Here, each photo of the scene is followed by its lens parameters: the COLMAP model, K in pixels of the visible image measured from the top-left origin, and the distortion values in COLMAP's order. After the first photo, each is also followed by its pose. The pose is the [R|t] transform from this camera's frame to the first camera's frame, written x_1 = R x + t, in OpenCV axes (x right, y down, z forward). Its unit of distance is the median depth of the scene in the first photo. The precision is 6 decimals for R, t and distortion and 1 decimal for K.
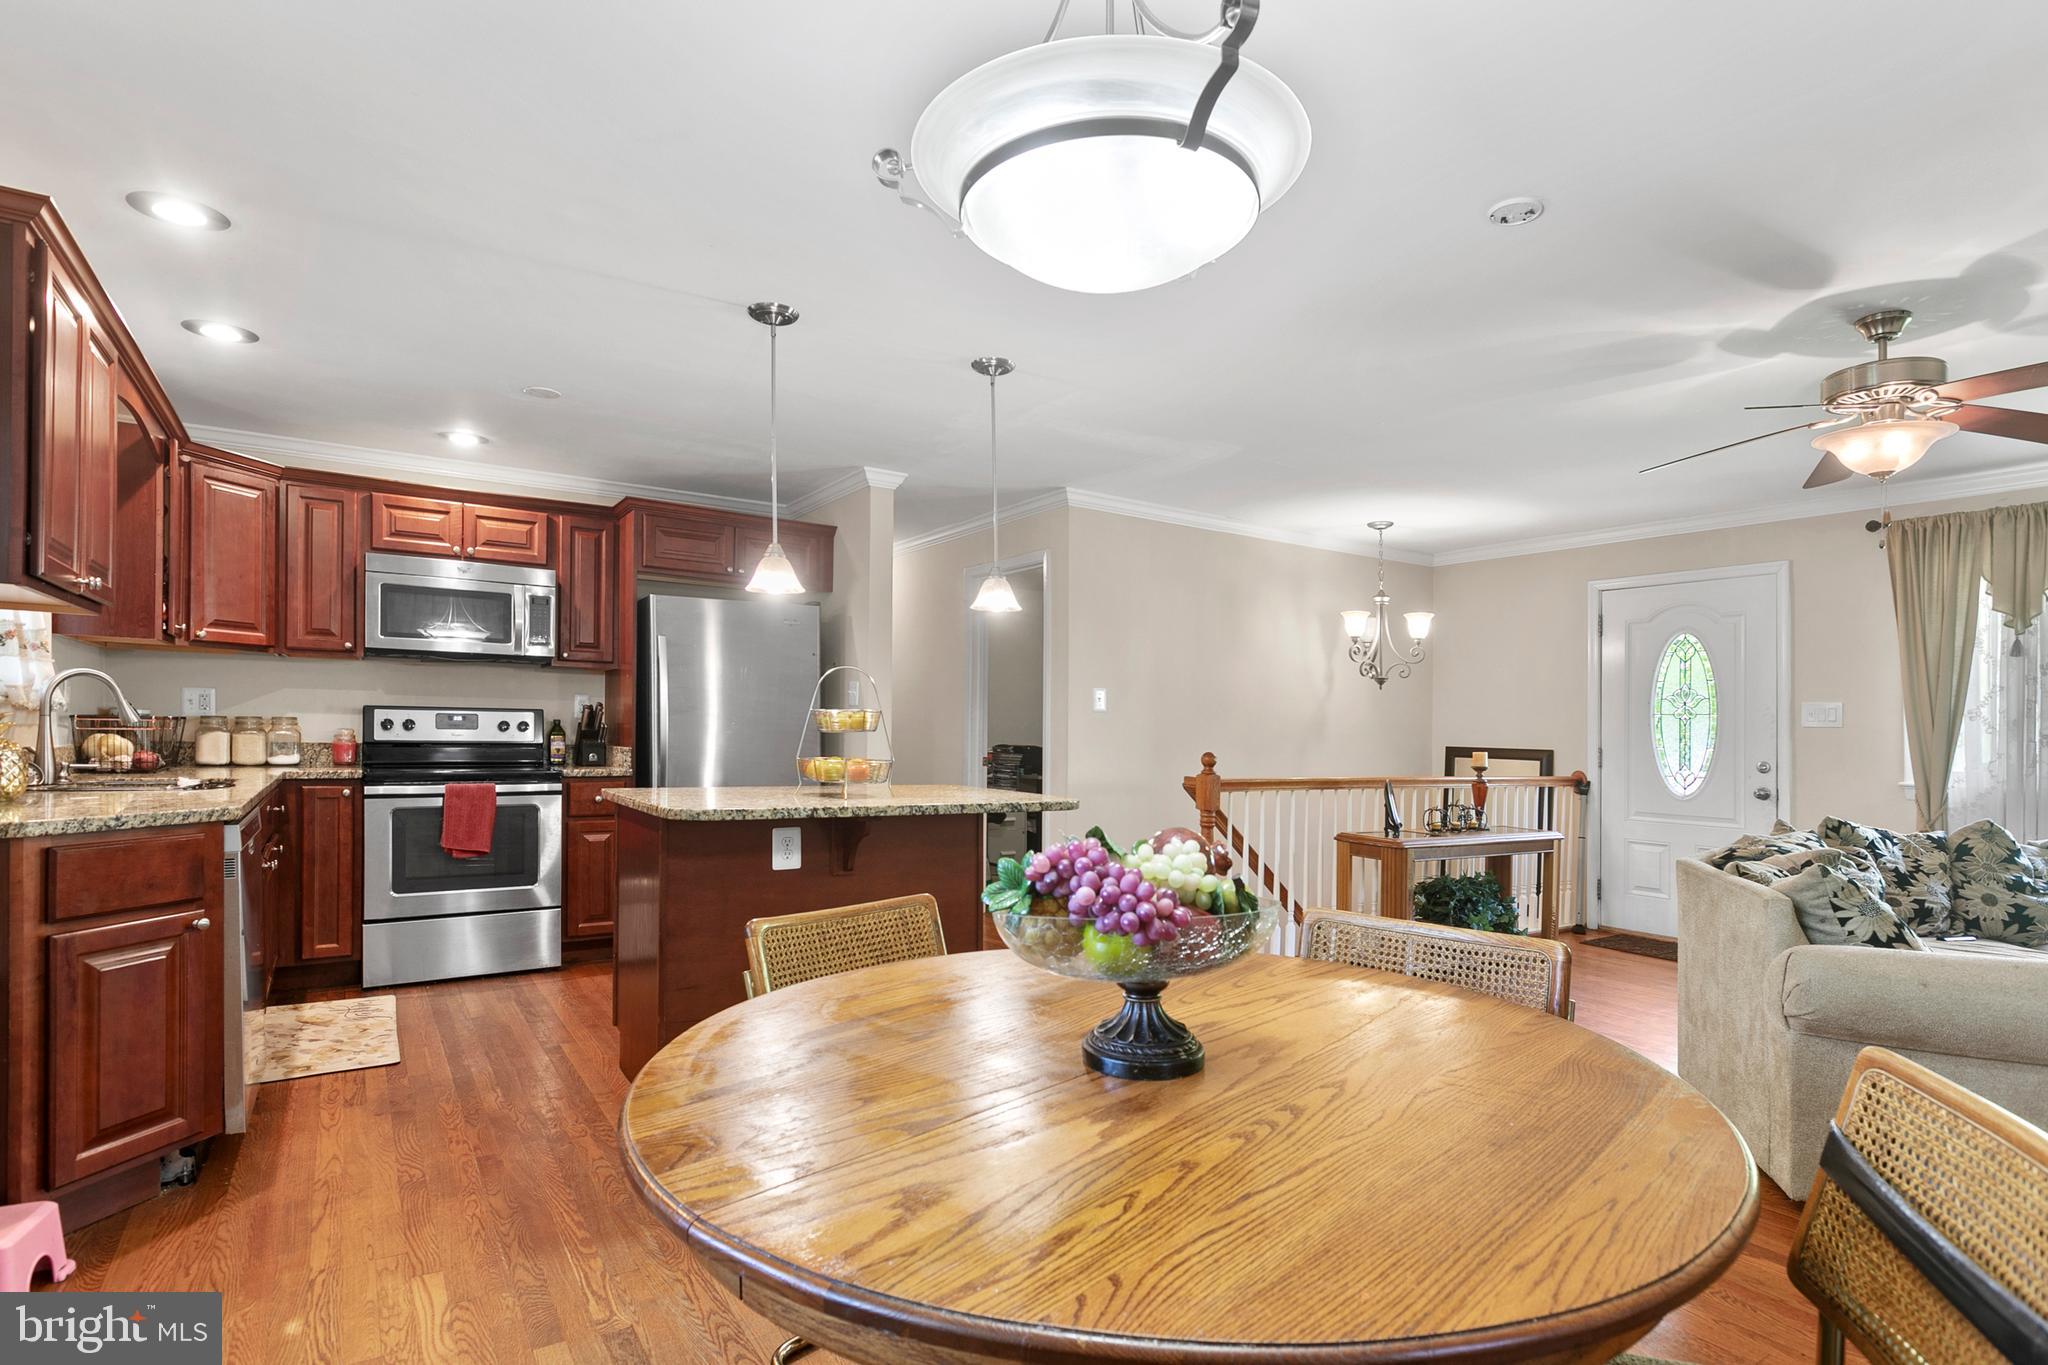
lens RADIAL K [[1039.2, 0, 992.2], [0, 1039.2, 702.4], [0, 0, 1]] dist [-0.010338, -0.001646]
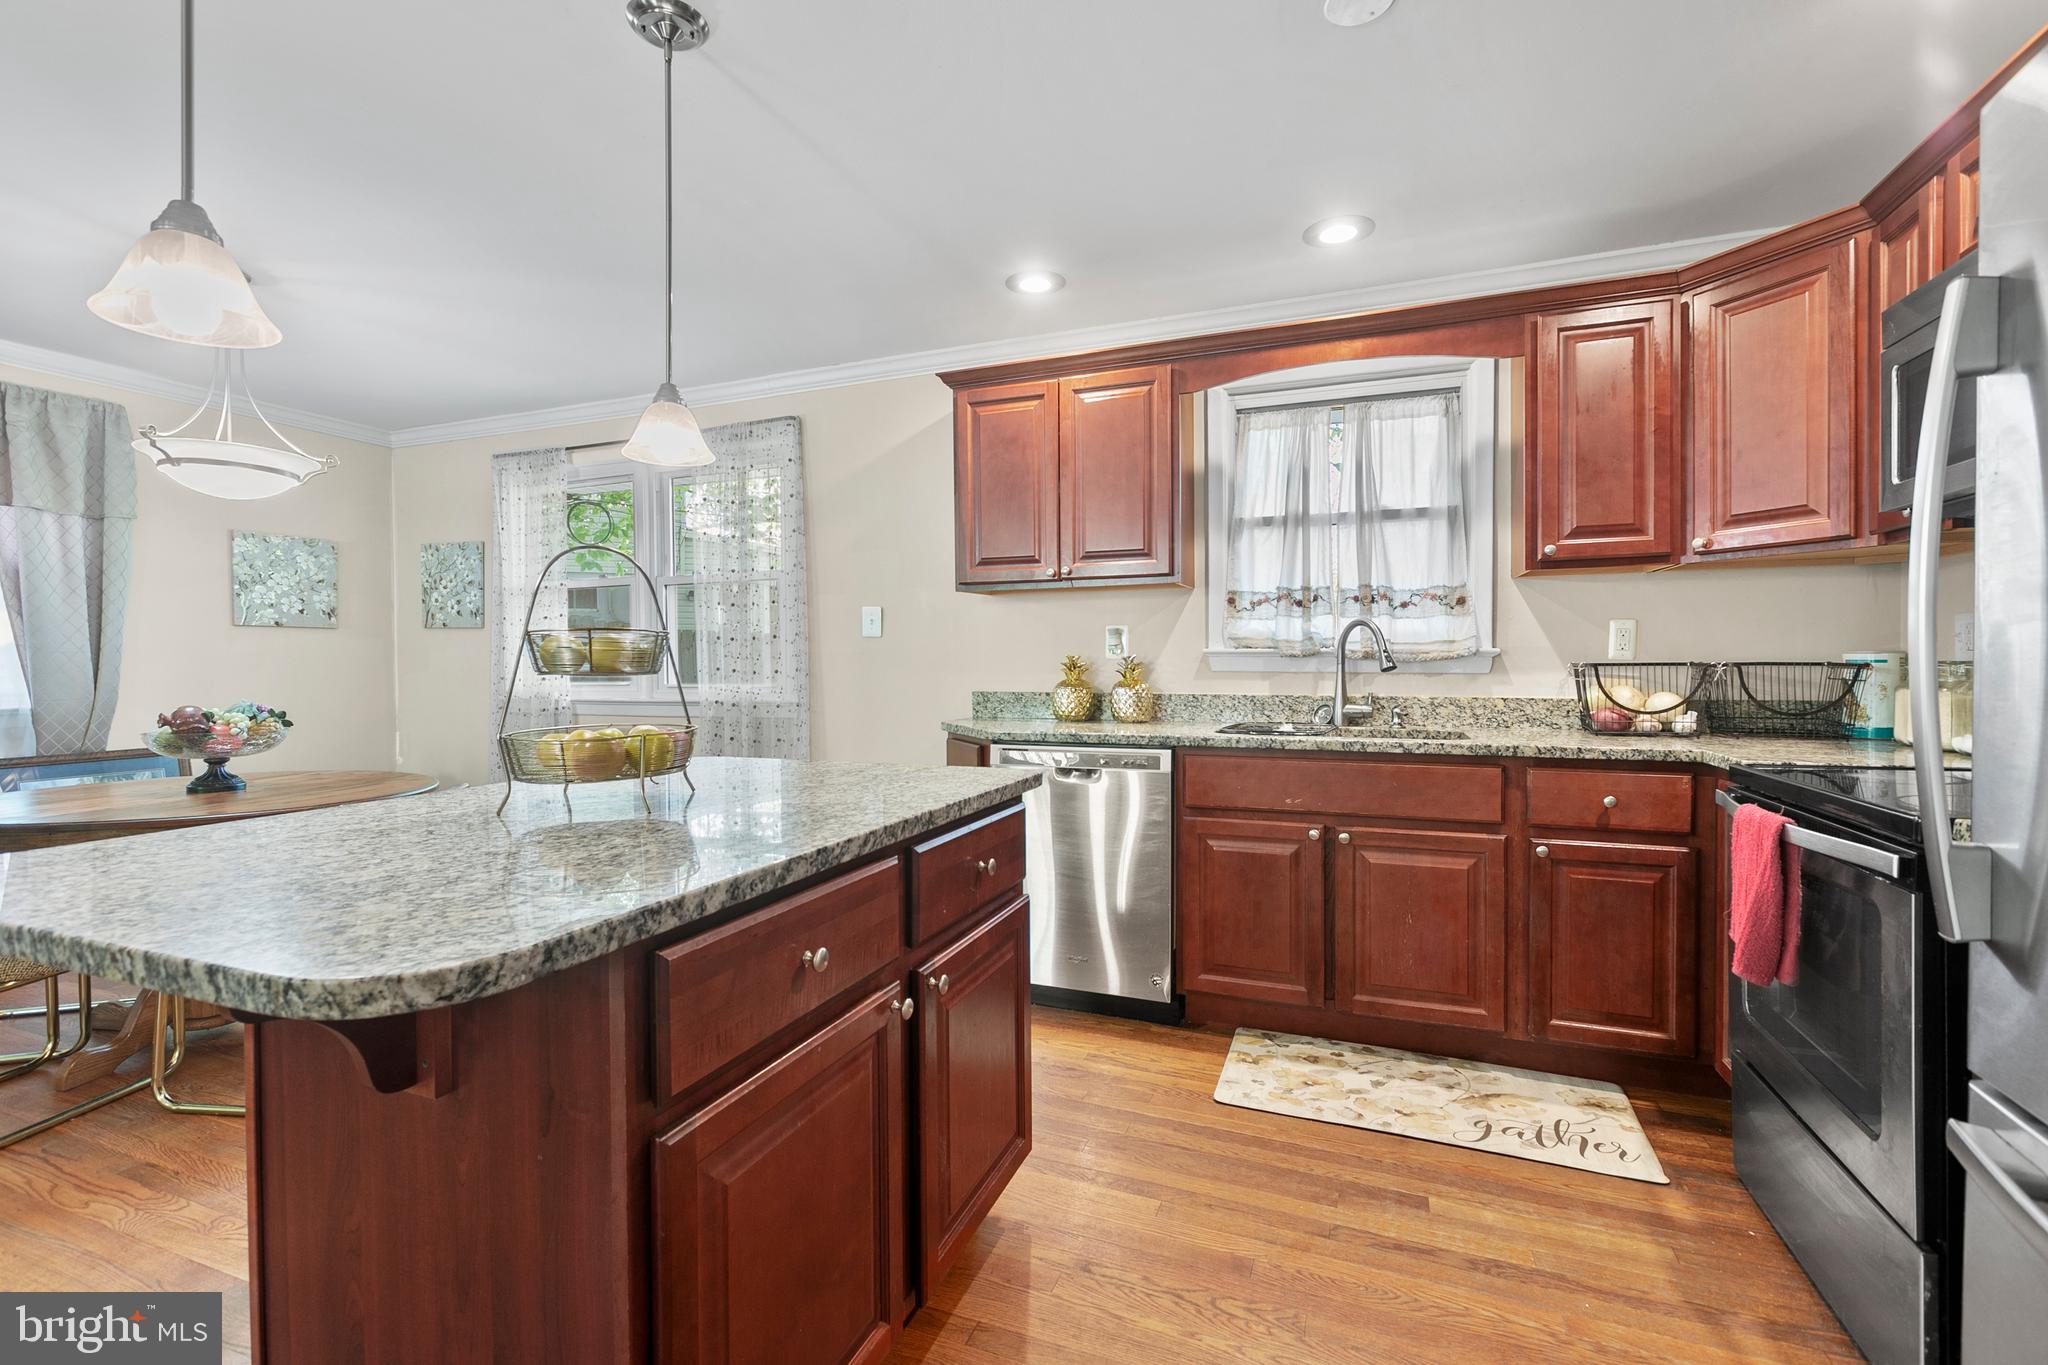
lens RADIAL K [[915.6, 0, 985.5], [0, 915.6, 668.0], [0, 0, 1]] dist [0.001749, -0.001856]
pose [[-0.812626, -0.011078, -0.582680, -0.016412], [0.003765, 0.999699, -0.024257, 0.027373], [0.582773, -0.021905, -0.812340, 1.115853]]
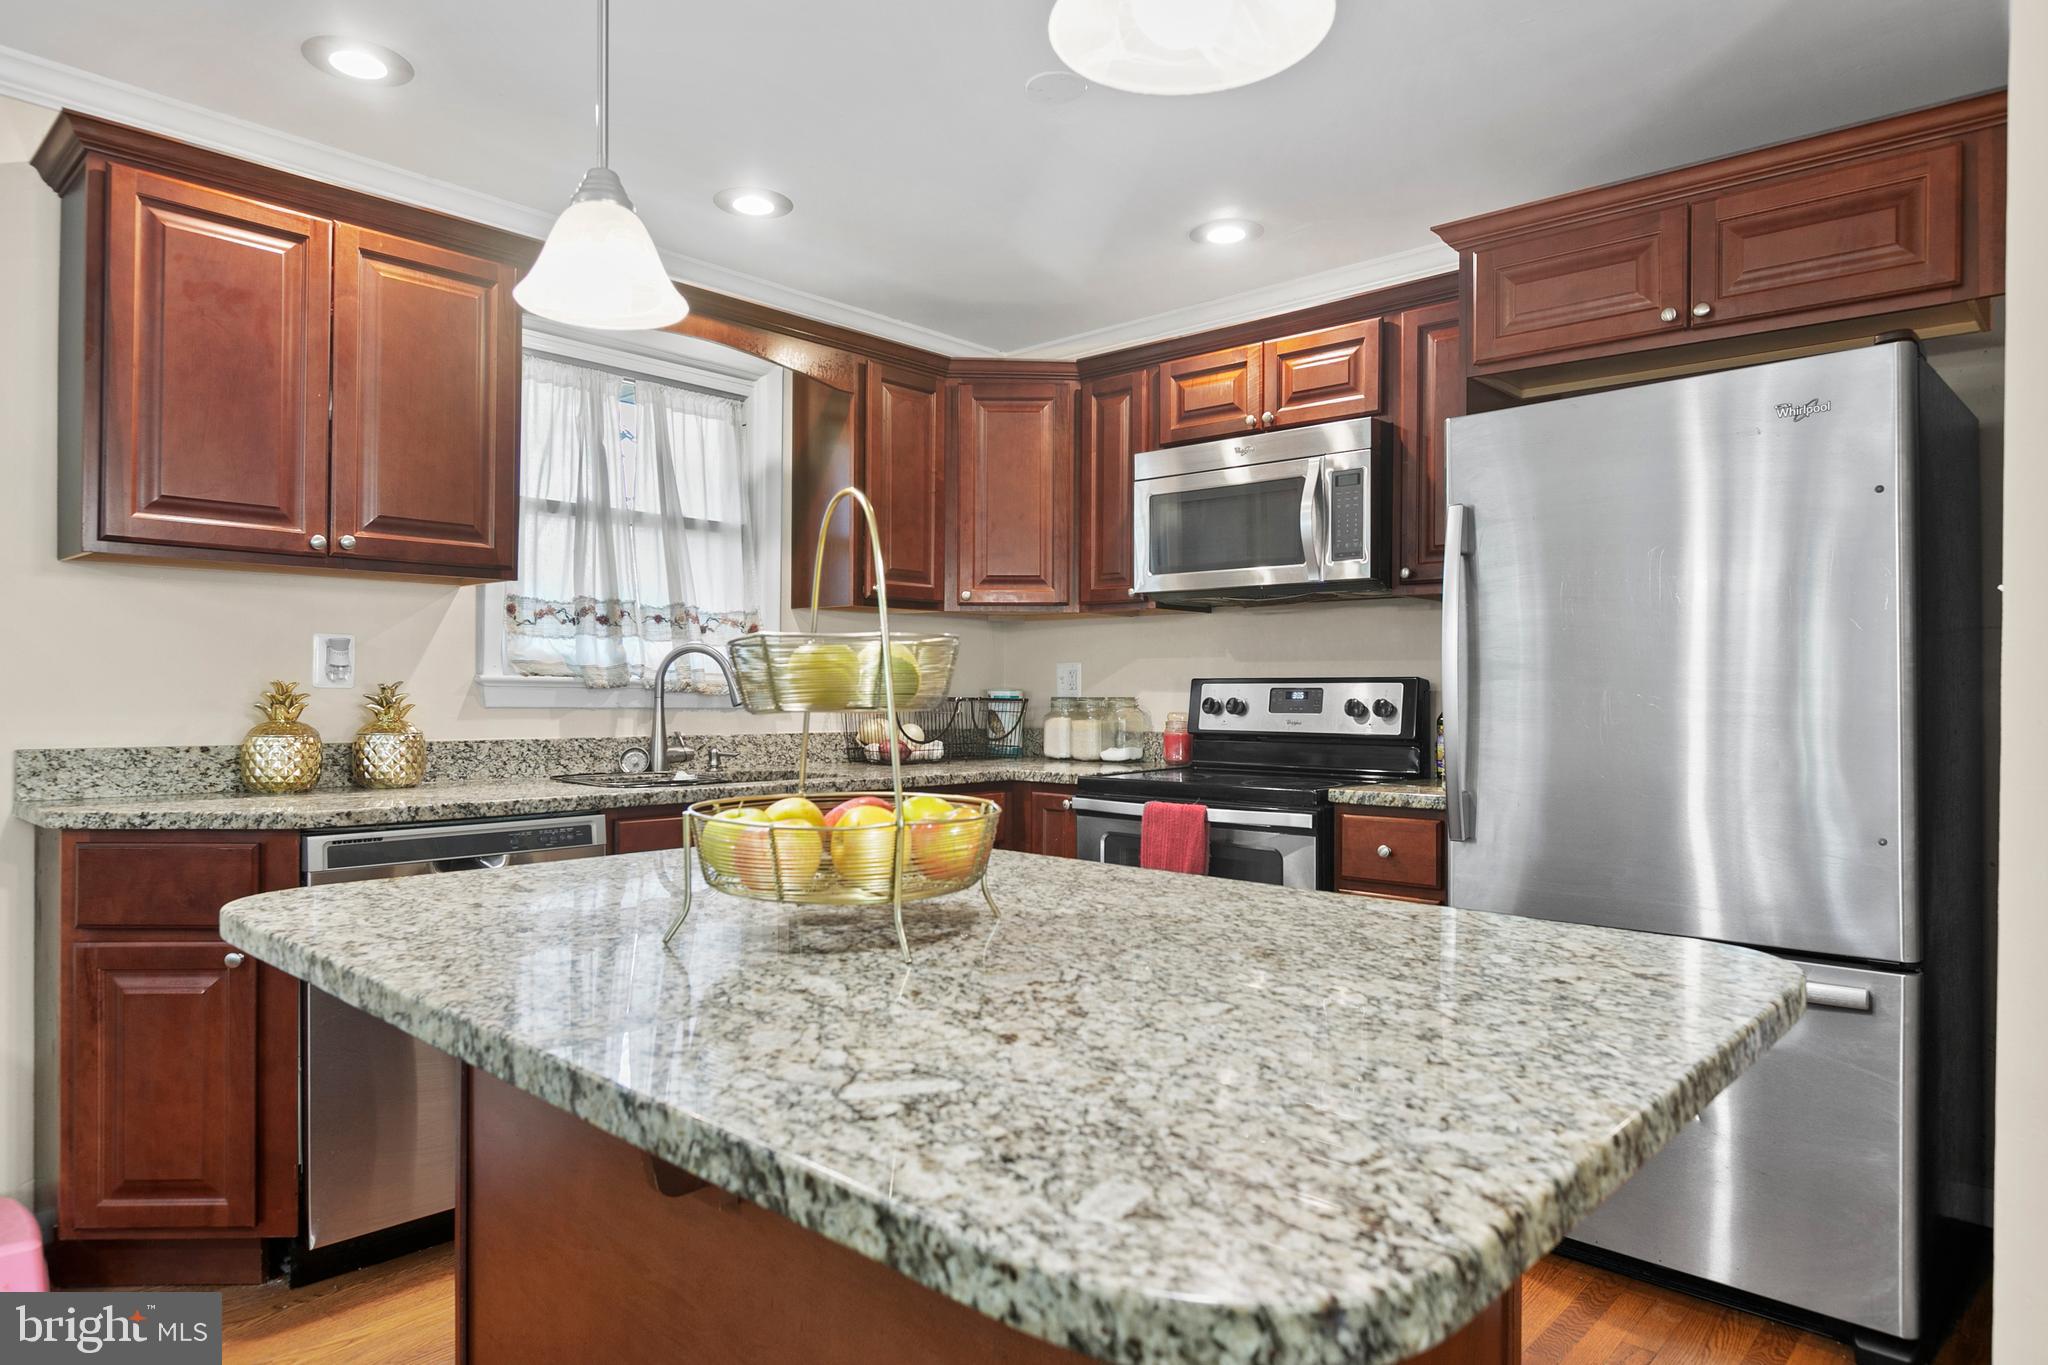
lens RADIAL K [[1248.3, 0, 1008.1], [0, 1248.3, 693.5], [0, 0, 1]] dist [0.013915, -0.000802]
pose [[0.256652, -0.018872, -0.966320, 0.170247], [0.024666, 0.999612, -0.012971, 0.021622], [0.966189, -0.020507, 0.257018, 0.721640]]
